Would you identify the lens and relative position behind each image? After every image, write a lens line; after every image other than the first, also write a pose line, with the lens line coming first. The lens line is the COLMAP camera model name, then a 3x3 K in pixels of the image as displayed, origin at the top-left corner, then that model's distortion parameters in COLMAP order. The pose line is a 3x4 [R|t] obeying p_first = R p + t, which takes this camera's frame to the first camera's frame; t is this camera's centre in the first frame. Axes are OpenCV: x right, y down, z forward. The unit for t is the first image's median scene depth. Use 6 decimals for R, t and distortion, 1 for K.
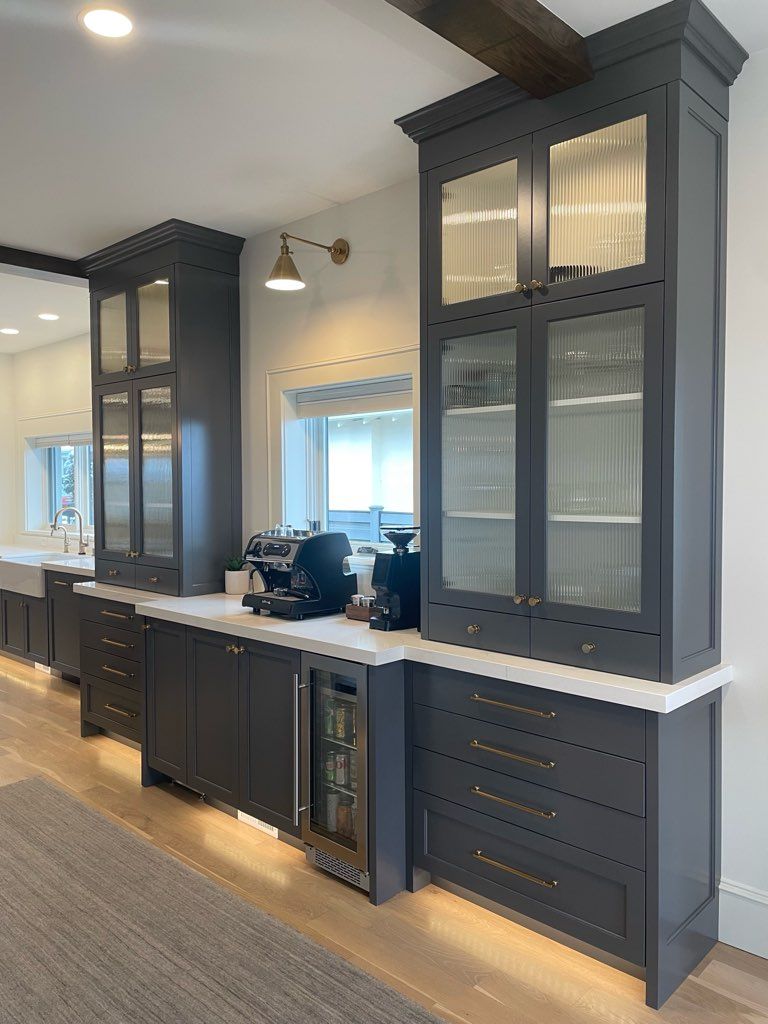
lens RADIAL K [[778.1, 0, 385.5], [0, 778.1, 513.7], [0, 0, 1]] dist [0.032445, -0.045253]
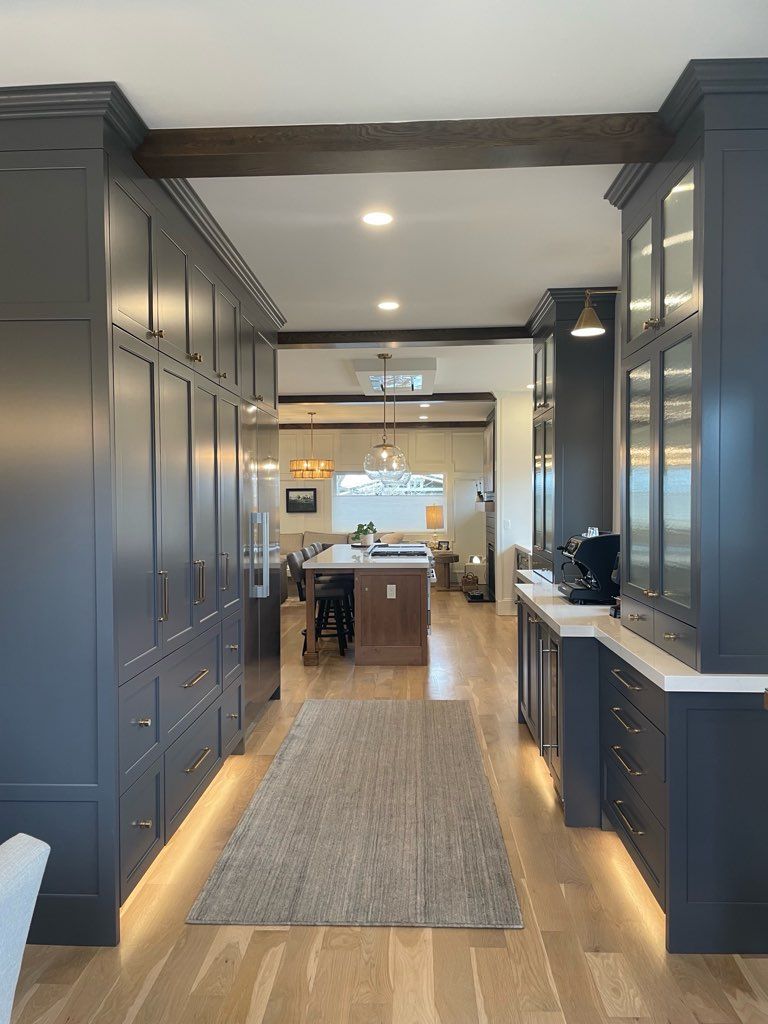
lens RADIAL K [[778.1, 0, 379.2], [0, 778.1, 510.3], [0, 0, 1]] dist [0.032445, -0.045253]
pose [[0.651691, 0.017382, -0.758286, 0.534007], [-0.032728, 0.999451, -0.005218, 0.007628], [0.757778, 0.028218, 0.651901, -0.044514]]
